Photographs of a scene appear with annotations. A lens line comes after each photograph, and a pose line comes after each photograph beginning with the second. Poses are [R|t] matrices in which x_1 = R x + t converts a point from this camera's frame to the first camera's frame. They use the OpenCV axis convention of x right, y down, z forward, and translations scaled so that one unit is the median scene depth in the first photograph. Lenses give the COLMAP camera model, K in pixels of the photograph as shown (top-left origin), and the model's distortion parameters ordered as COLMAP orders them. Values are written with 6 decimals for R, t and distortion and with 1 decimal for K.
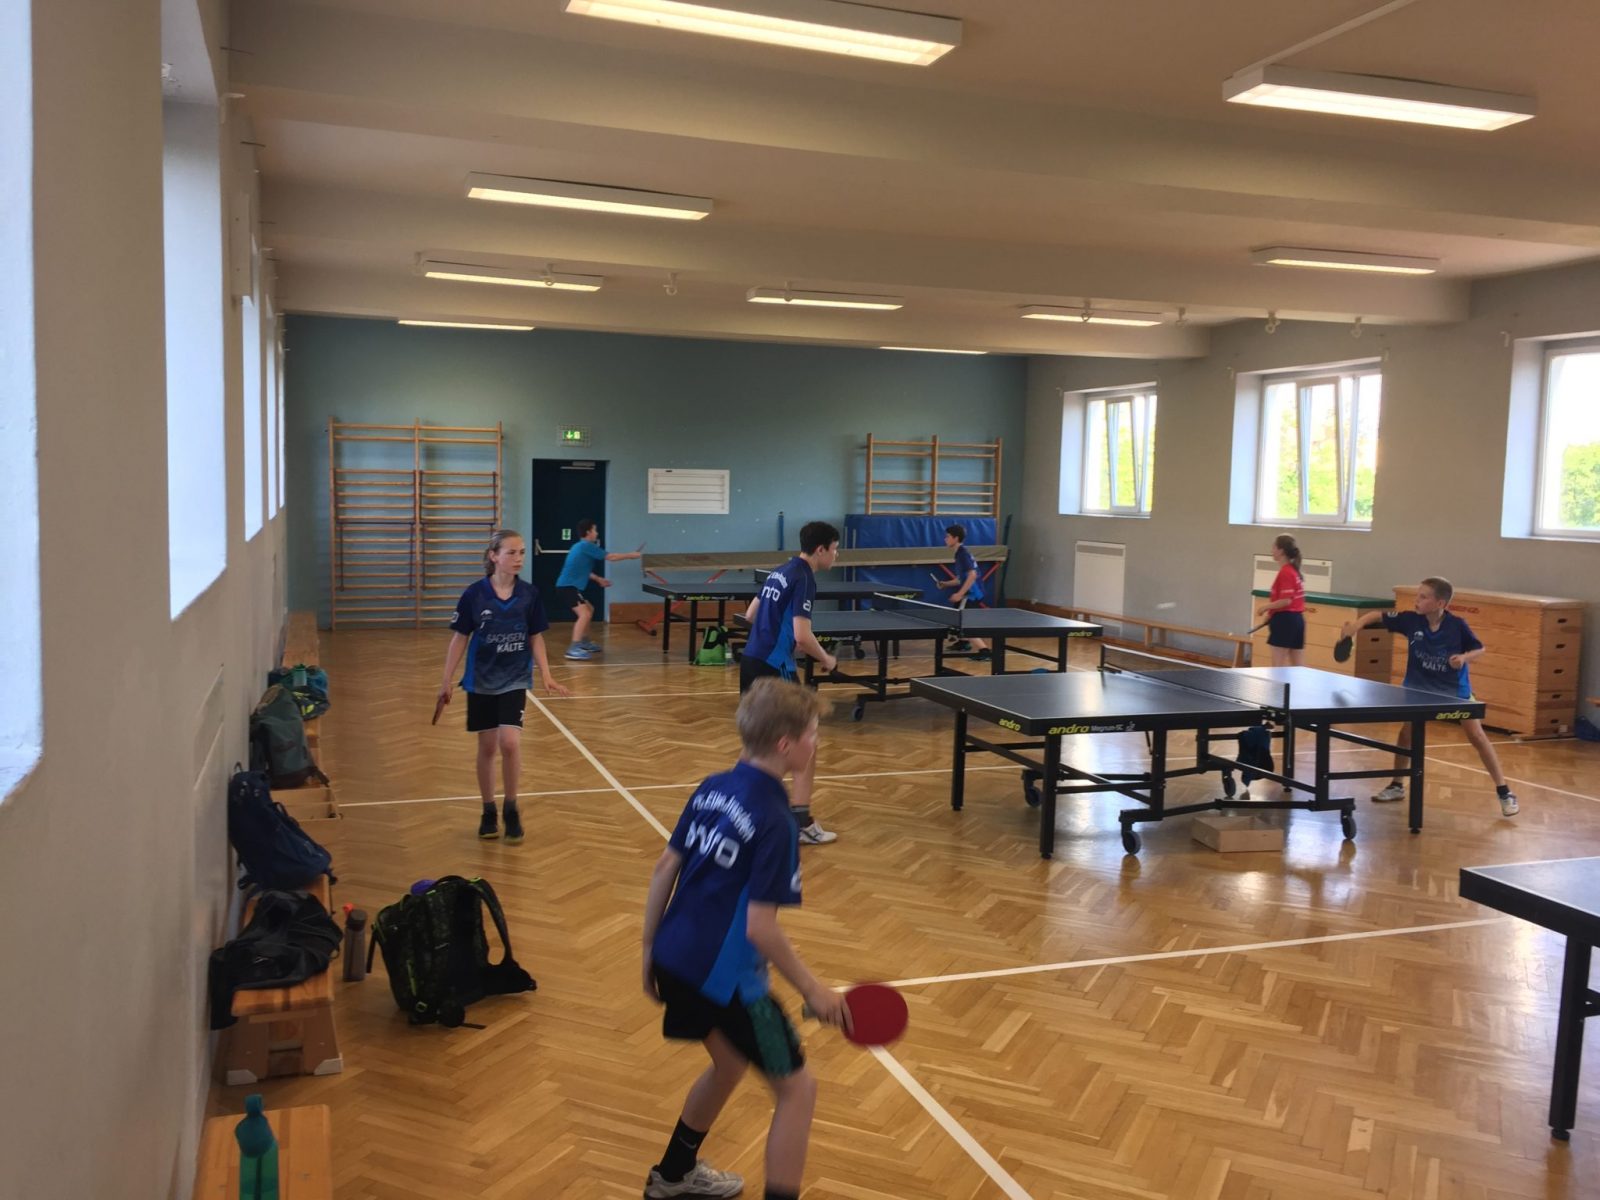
lens RADIAL K [[1375.5, 0, 795.7], [0, 1375.5, 598.2], [0, 0, 1]] dist [0.083481, -0.110411]
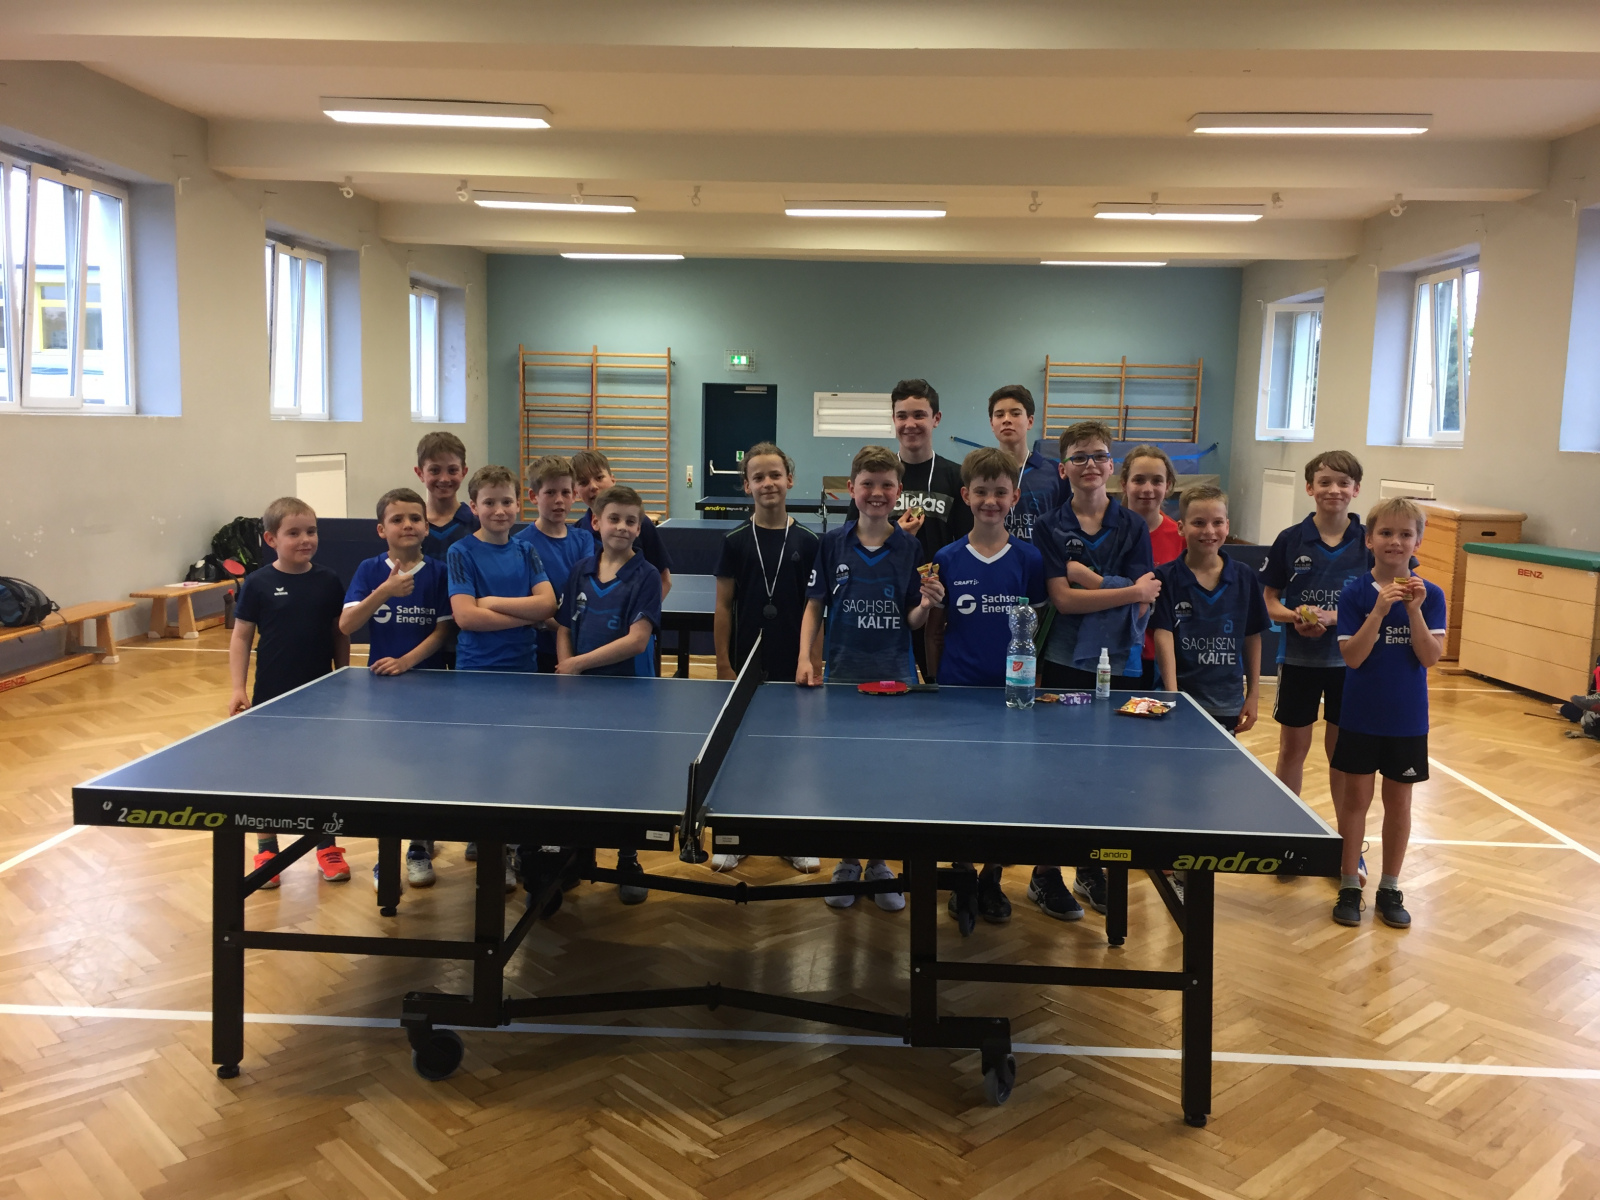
lens RADIAL K [[1375.5, 0, 803.3], [0, 1375.5, 596.1], [0, 0, 1]] dist [0.083481, -0.110411]
pose [[0.929518, 0.047788, -0.365668, 0.293261], [-0.036154, 0.998600, 0.038601, 0.019292], [0.367001, -0.022660, 0.929944, 0.048367]]
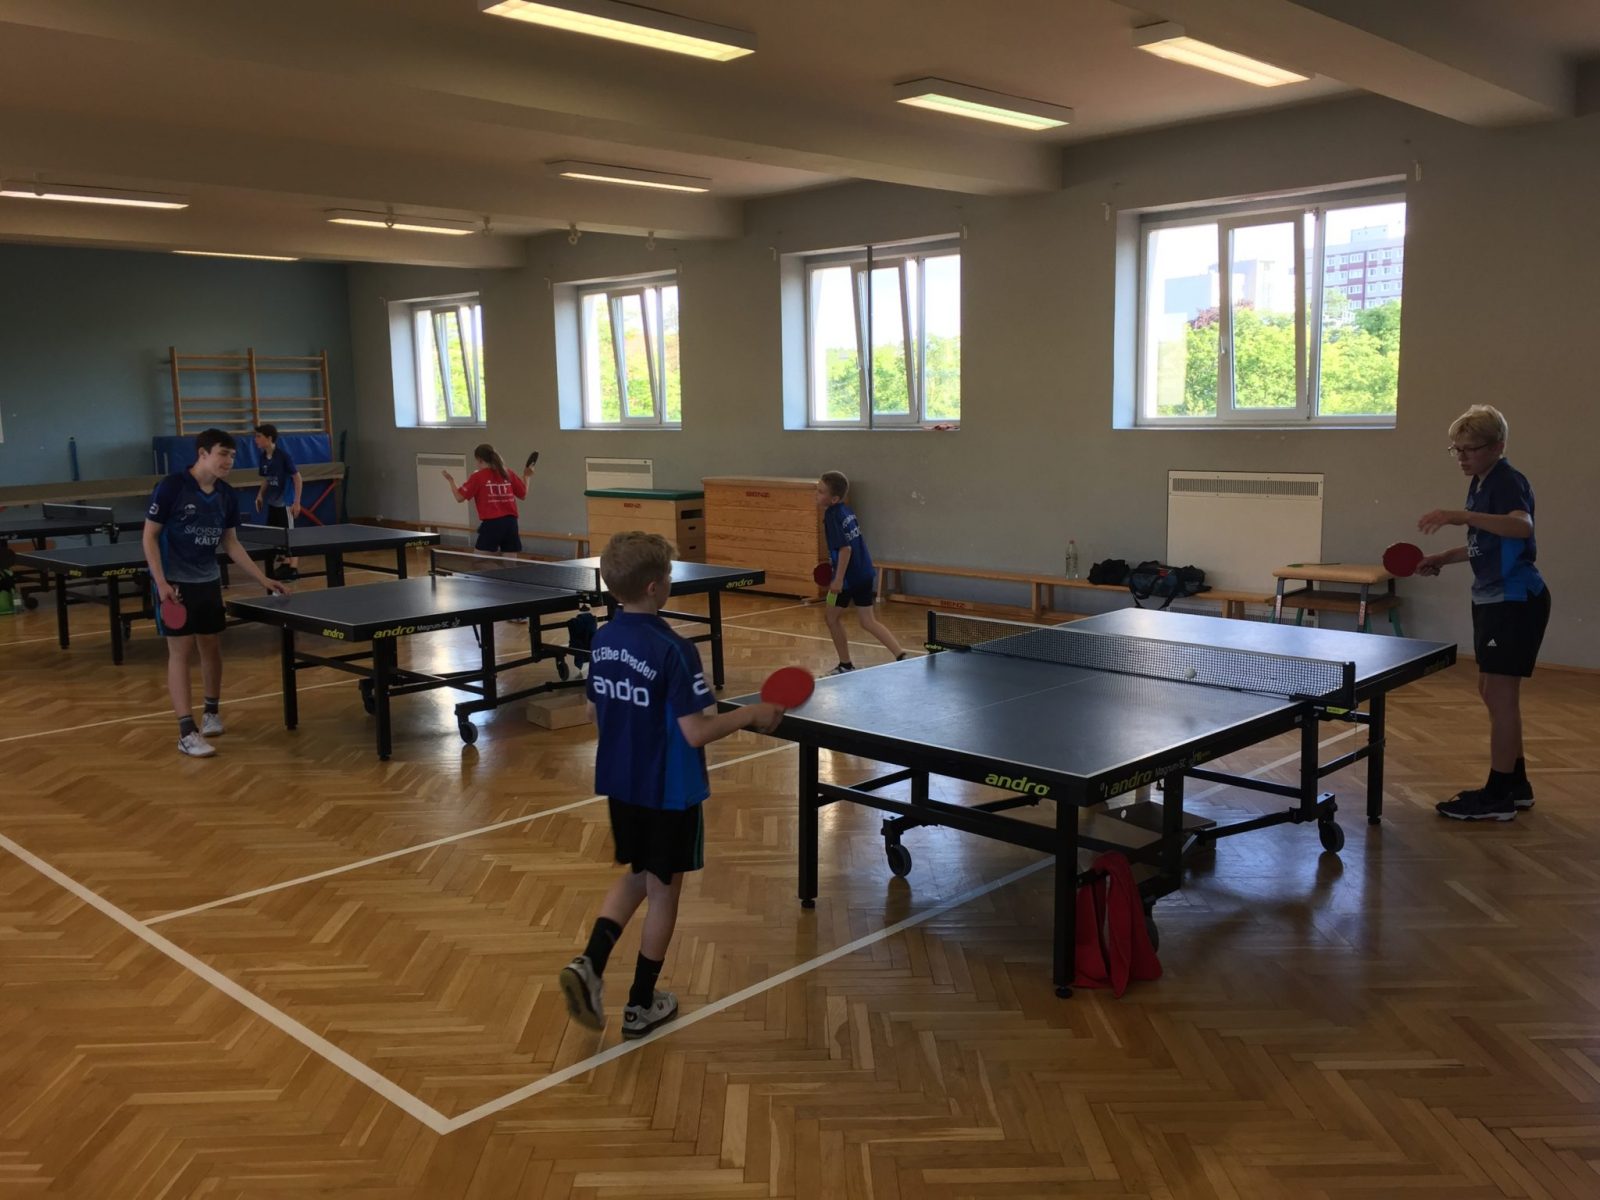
lens RADIAL K [[1375.5, 0, 807.8], [0, 1375.5, 591.4], [0, 0, 1]] dist [0.083481, -0.110411]
pose [[0.893597, -0.097286, 0.438200, 0.010767], [0.072760, 0.994714, 0.072463, 0.005829], [-0.442933, -0.032869, 0.895952, -0.020300]]
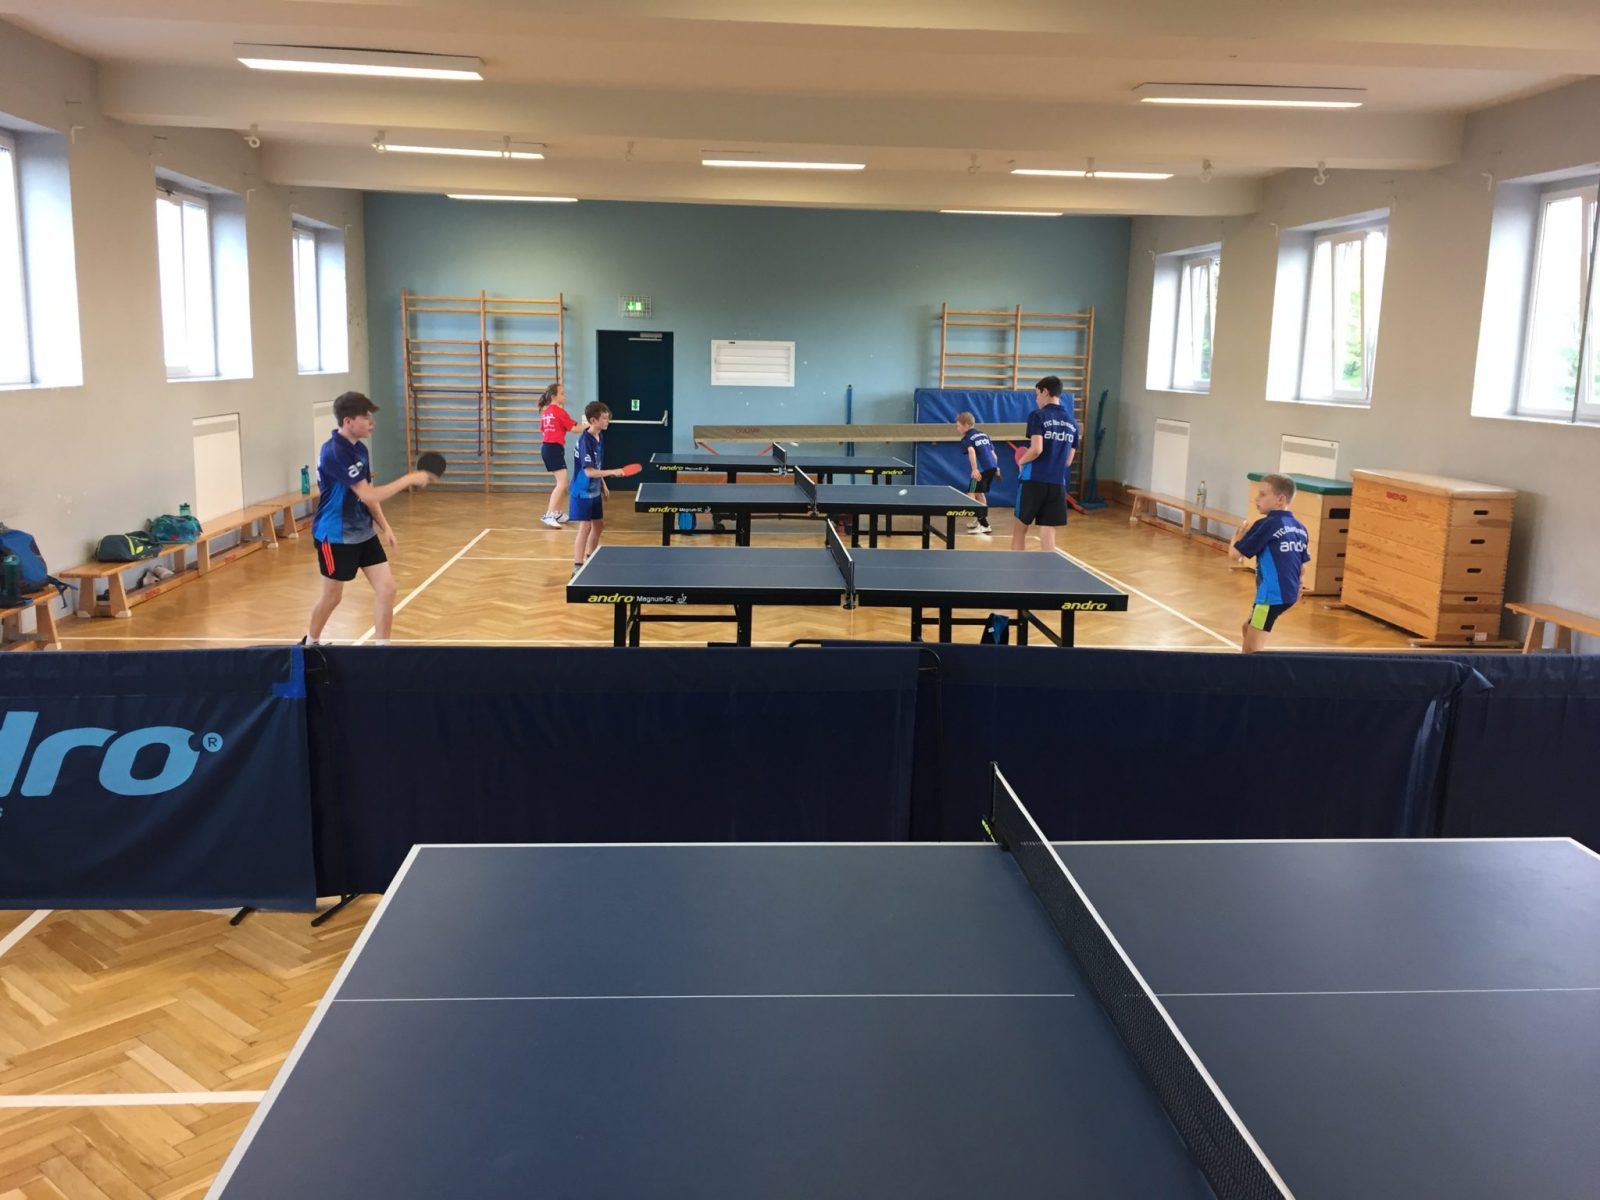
lens RADIAL K [[1375.5, 0, 801.7], [0, 1375.5, 592.3], [0, 0, 1]] dist [0.083481, -0.110411]
pose [[0.965787, 0.046947, -0.255051, 0.244498], [-0.025687, 0.995959, 0.086058, 0.000993], [0.258060, -0.076562, 0.963090, 0.037171]]
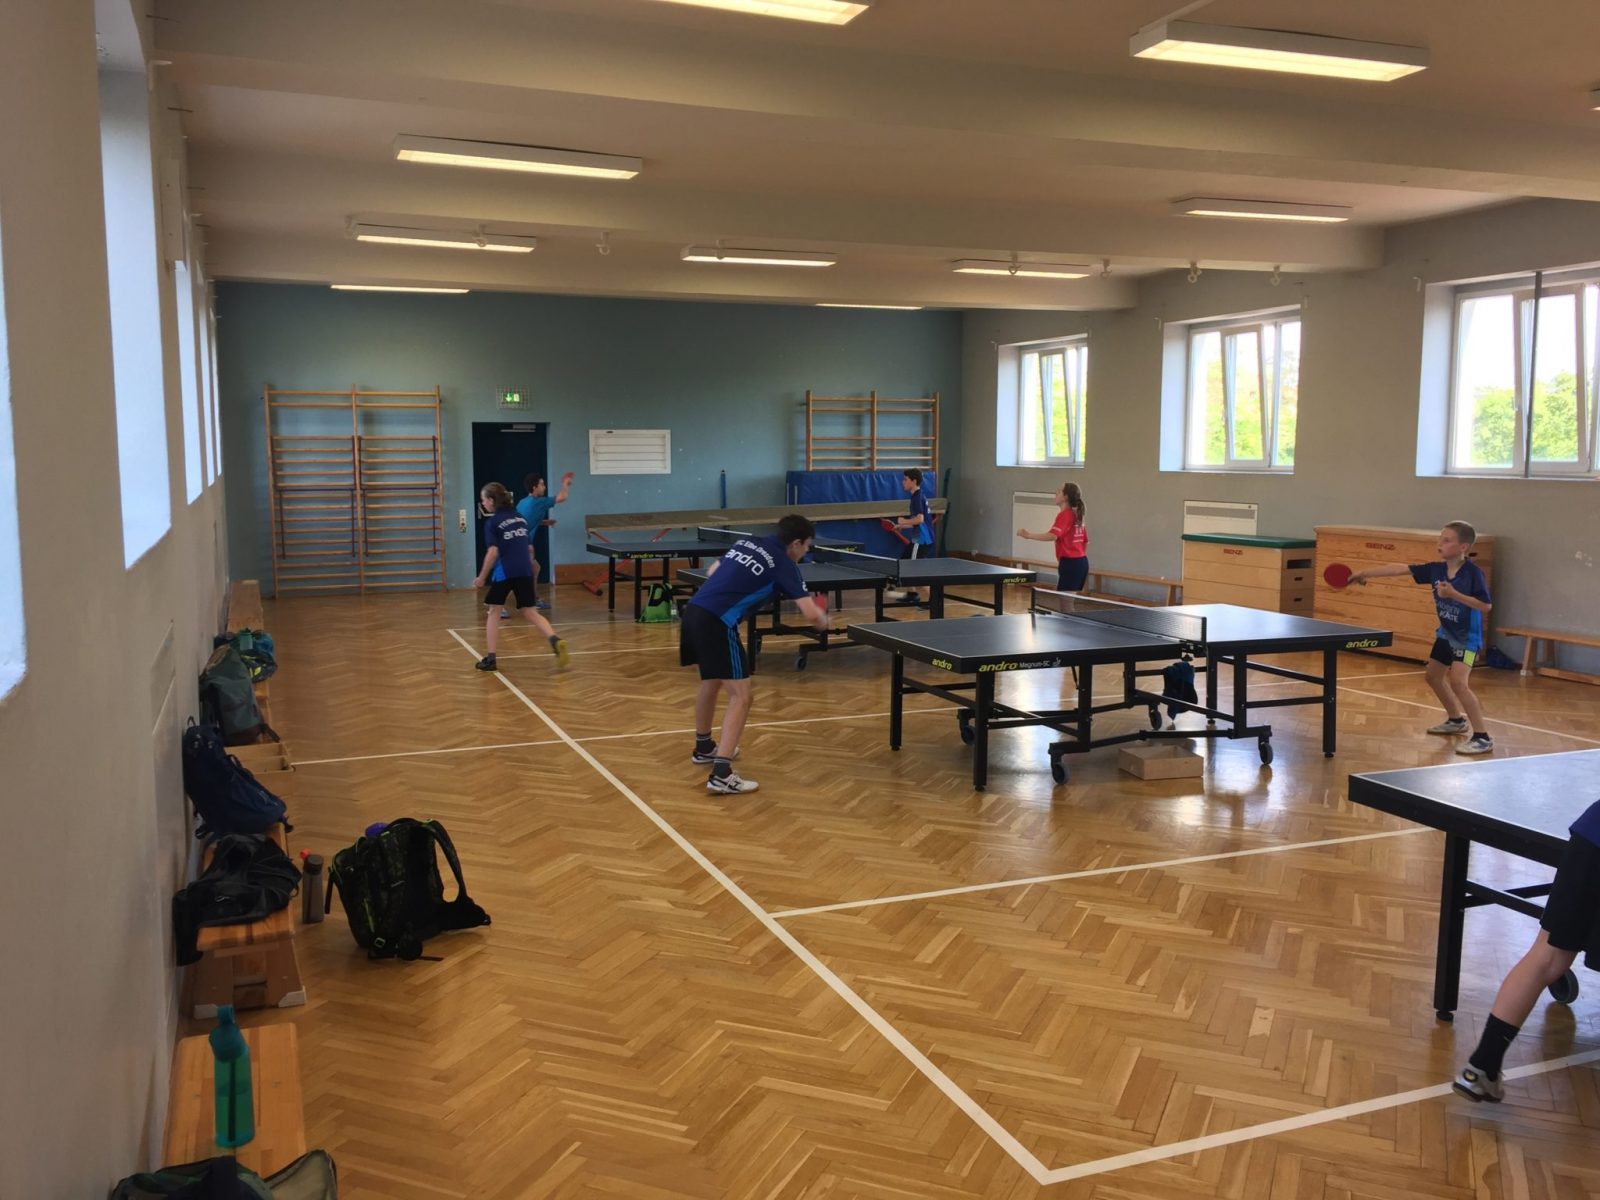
lens RADIAL K [[1375.5, 0, 798.0], [0, 1375.5, 596.7], [0, 0, 1]] dist [0.083481, -0.110411]
pose [[0.998895, -0.026828, 0.038583, 0.003291], [0.025778, 0.999291, 0.027448, 0.004075], [-0.039292, -0.026423, 0.998878, -0.014161]]
